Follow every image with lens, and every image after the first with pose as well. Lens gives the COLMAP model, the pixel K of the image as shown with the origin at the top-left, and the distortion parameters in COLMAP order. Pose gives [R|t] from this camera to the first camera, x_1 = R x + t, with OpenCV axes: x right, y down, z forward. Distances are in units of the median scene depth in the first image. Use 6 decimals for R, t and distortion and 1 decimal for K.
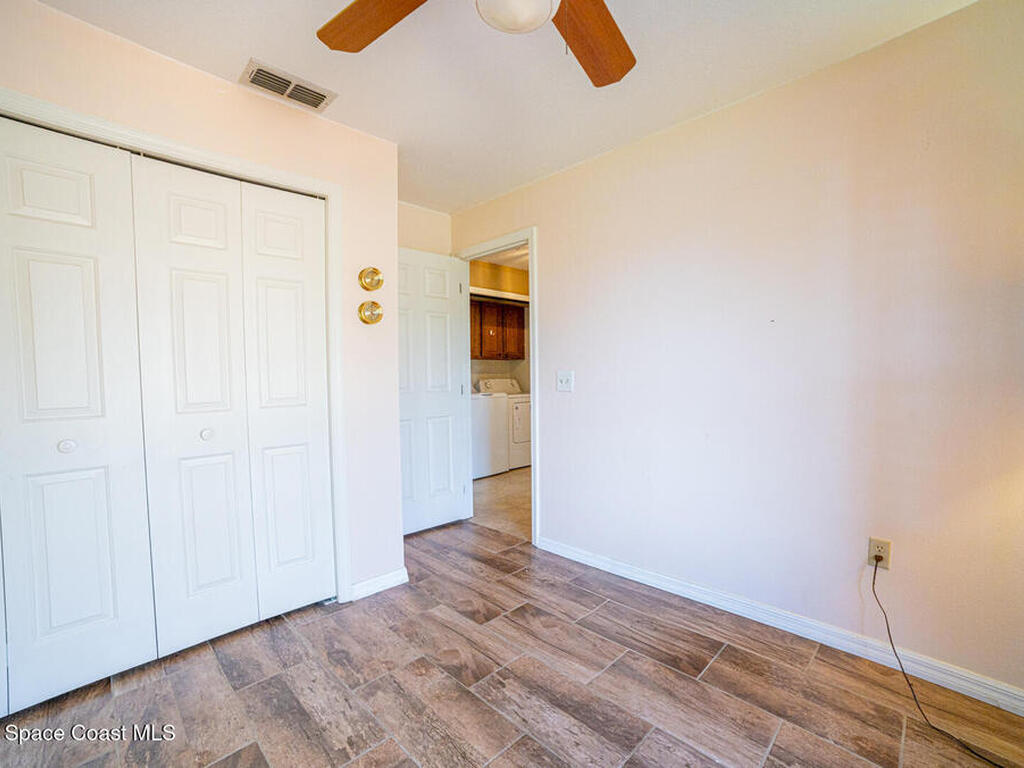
lens RADIAL K [[449.3, 0, 512.0], [0, 449.3, 384.0], [0, 0, 1]] dist [-0.020773, 0.000138]
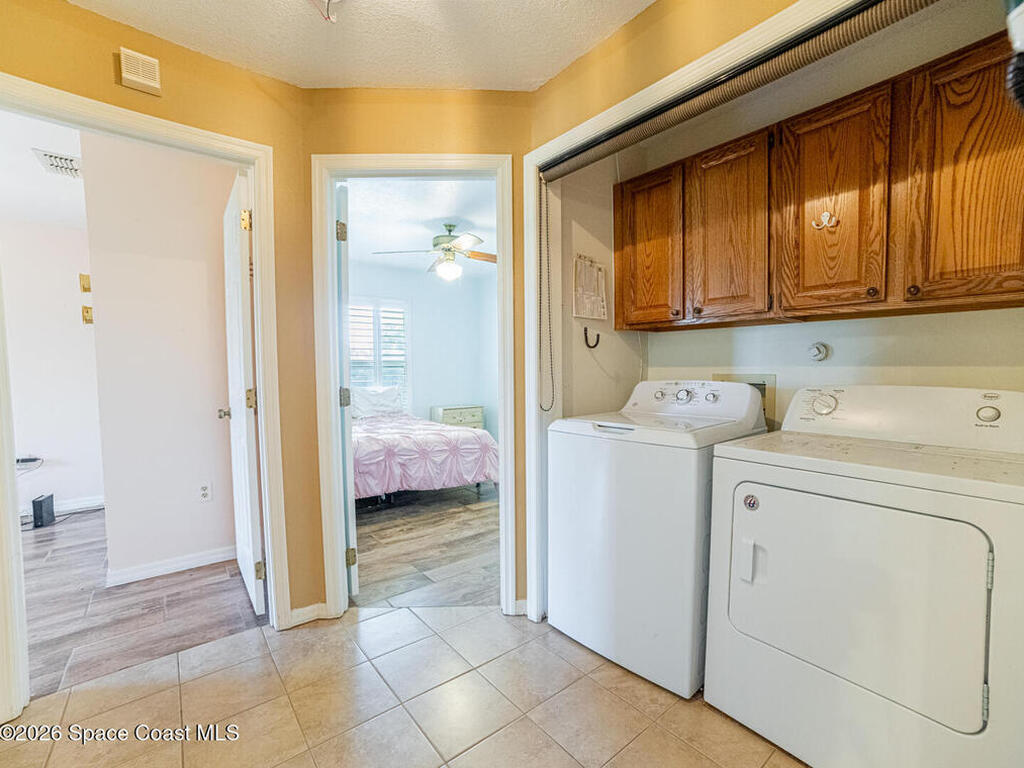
lens RADIAL K [[449.3, 0, 512.0], [0, 449.3, 384.0], [0, 0, 1]] dist [-0.020773, 0.000138]
pose [[-0.082134, 0.070477, -0.994126, 0.423619], [-0.014644, 0.997303, 0.071912, -0.047303], [0.996514, 0.020464, -0.080881, 1.381387]]
